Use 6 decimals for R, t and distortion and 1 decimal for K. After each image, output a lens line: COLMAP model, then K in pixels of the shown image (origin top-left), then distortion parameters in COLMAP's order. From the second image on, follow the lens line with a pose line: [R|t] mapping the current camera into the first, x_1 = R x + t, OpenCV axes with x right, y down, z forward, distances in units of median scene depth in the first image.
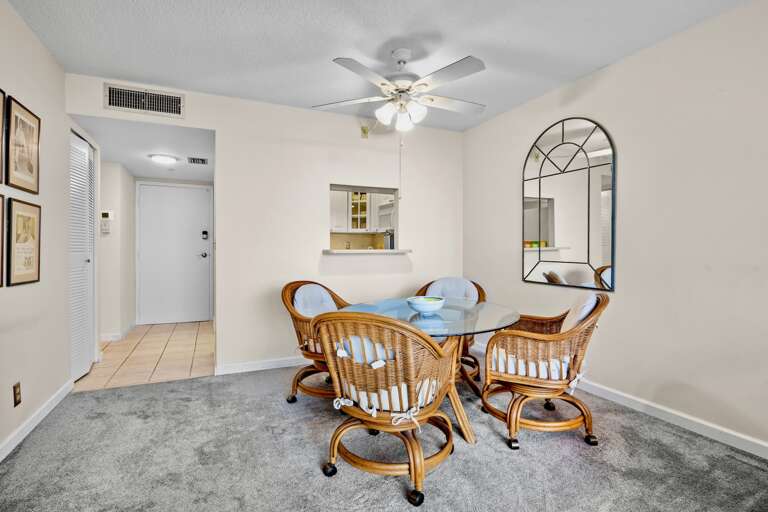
lens RADIAL K [[375.6, 0, 384.0], [0, 375.6, 256.0], [0, 0, 1]] dist [-0.002095, -0.000670]
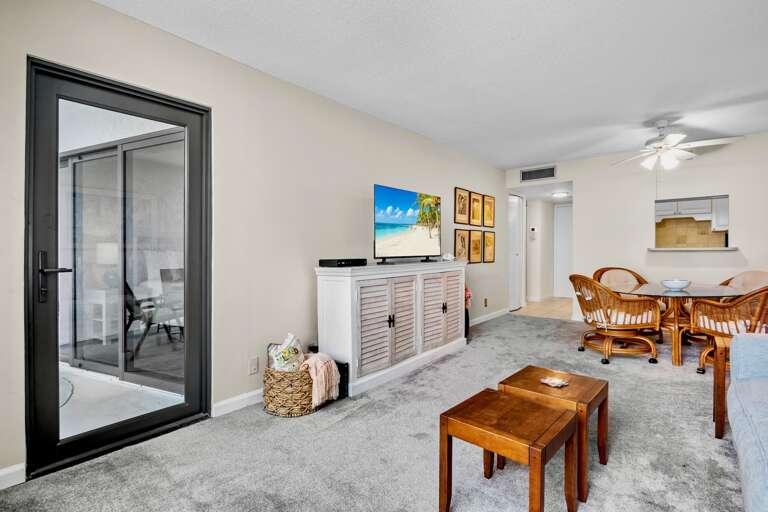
lens RADIAL K [[389.9, 0, 382.3], [0, 389.9, 252.3], [0, 0, 1]] dist [-0.013668, -0.001605]
pose [[0.445034, 0.000174, -0.895514, 0.953055], [-0.005387, 0.999982, -0.002482, 0.011066], [0.895498, 0.005929, 0.445027, -0.732387]]
